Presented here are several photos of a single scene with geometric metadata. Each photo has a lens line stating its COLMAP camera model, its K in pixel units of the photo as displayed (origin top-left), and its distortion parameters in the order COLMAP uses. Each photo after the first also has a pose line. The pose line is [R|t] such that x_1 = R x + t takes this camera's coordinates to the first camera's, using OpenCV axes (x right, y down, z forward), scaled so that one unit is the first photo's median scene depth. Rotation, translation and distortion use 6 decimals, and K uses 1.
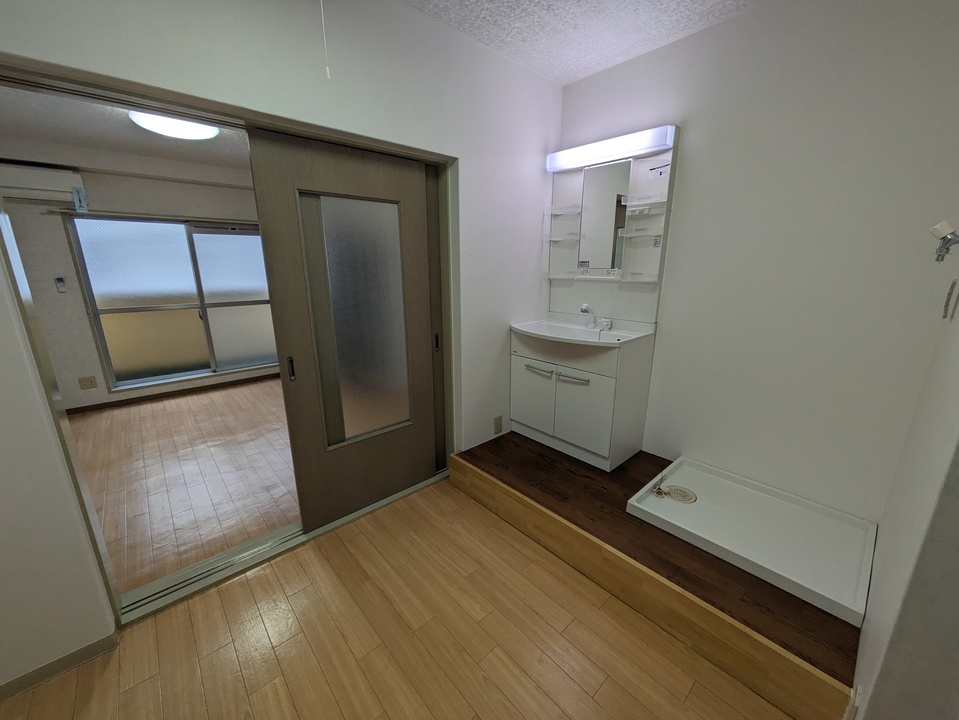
lens RADIAL K [[378.1, 0, 481.9], [0, 378.1, 362.5], [0, 0, 1]] dist [-0.000396, 0.001086]
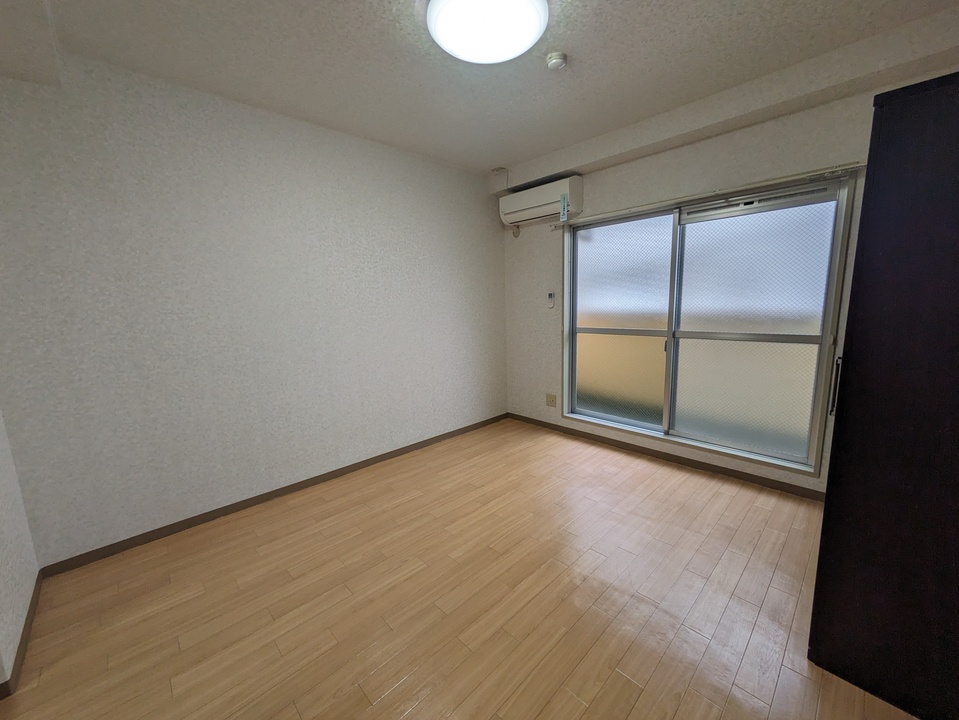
lens RADIAL K [[380.1, 0, 482.5], [0, 380.1, 362.5], [0, 0, 1]] dist [0.001588, 0.000544]
pose [[0.033288, 0.160853, -0.986417, -0.157425], [-0.225584, 0.962704, 0.149374, -0.236580], [0.973655, 0.217548, 0.068332, 1.199094]]
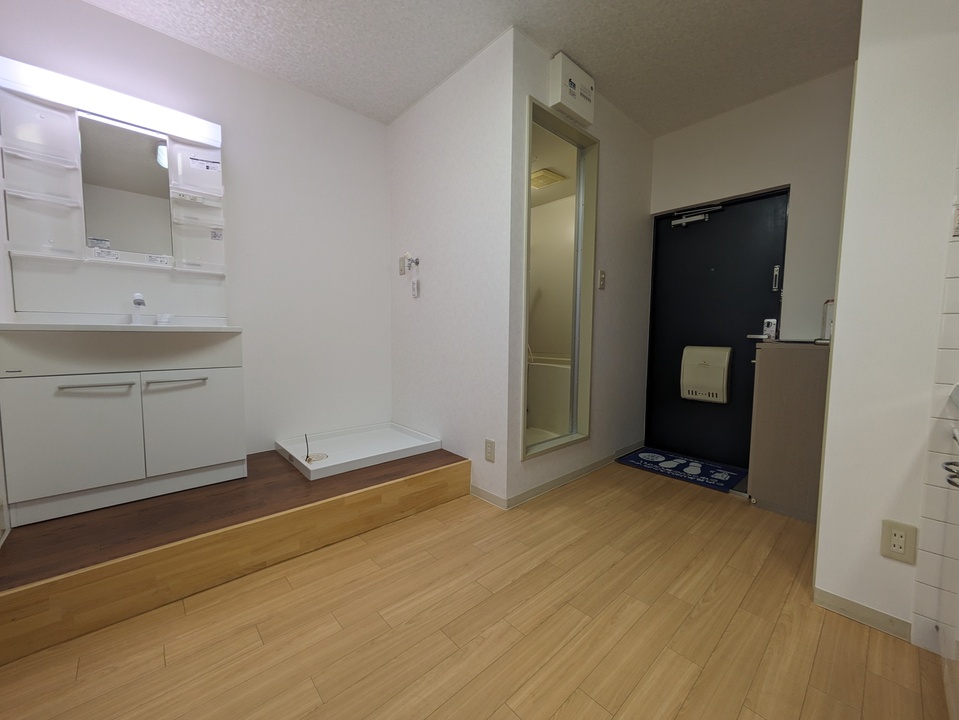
lens RADIAL K [[378.1, 0, 481.9], [0, 378.1, 362.5], [0, 0, 1]] dist [-0.000396, 0.001086]
pose [[-0.003756, -0.078272, 0.996925, -0.474351], [0.246055, 0.966210, 0.076787, 0.085865], [-0.969249, 0.245586, 0.015630, 0.335488]]
